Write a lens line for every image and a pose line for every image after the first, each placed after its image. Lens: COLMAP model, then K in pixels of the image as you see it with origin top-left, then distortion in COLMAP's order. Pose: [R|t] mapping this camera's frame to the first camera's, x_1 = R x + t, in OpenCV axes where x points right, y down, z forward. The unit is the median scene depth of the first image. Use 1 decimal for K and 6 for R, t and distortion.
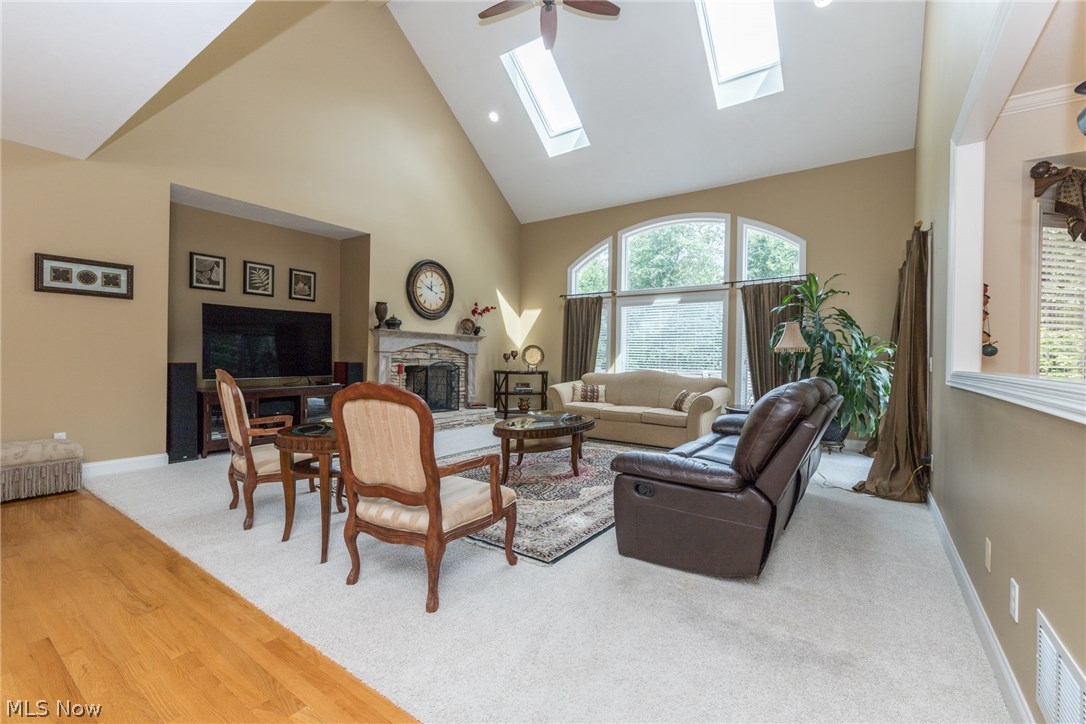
lens RADIAL K [[468.7, 0, 540.8], [0, 468.7, 360.6], [0, 0, 1]] dist [-0.000252, 0.000031]
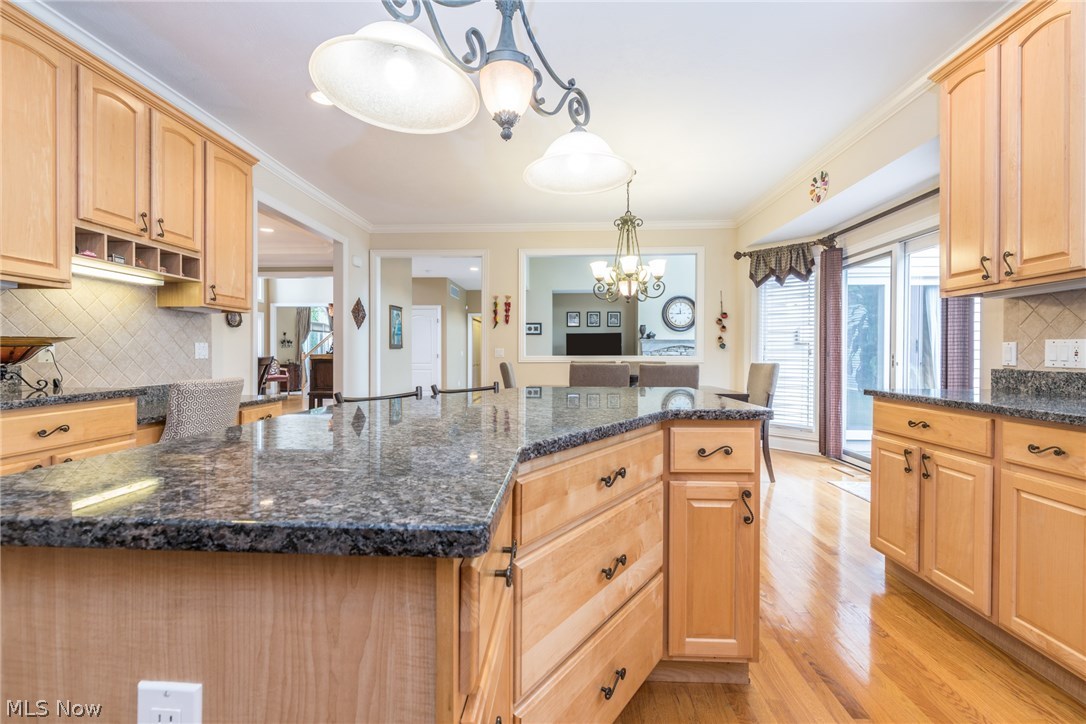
lens RADIAL K [[468.7, 0, 542.5], [0, 468.7, 358.6], [0, 0, 1]] dist [-0.000252, 0.000031]
pose [[0.537726, -0.006103, -0.843097, 0.938850], [0.002100, 0.999980, -0.005899, 0.018279], [0.843117, 0.001402, 0.537729, -0.318420]]
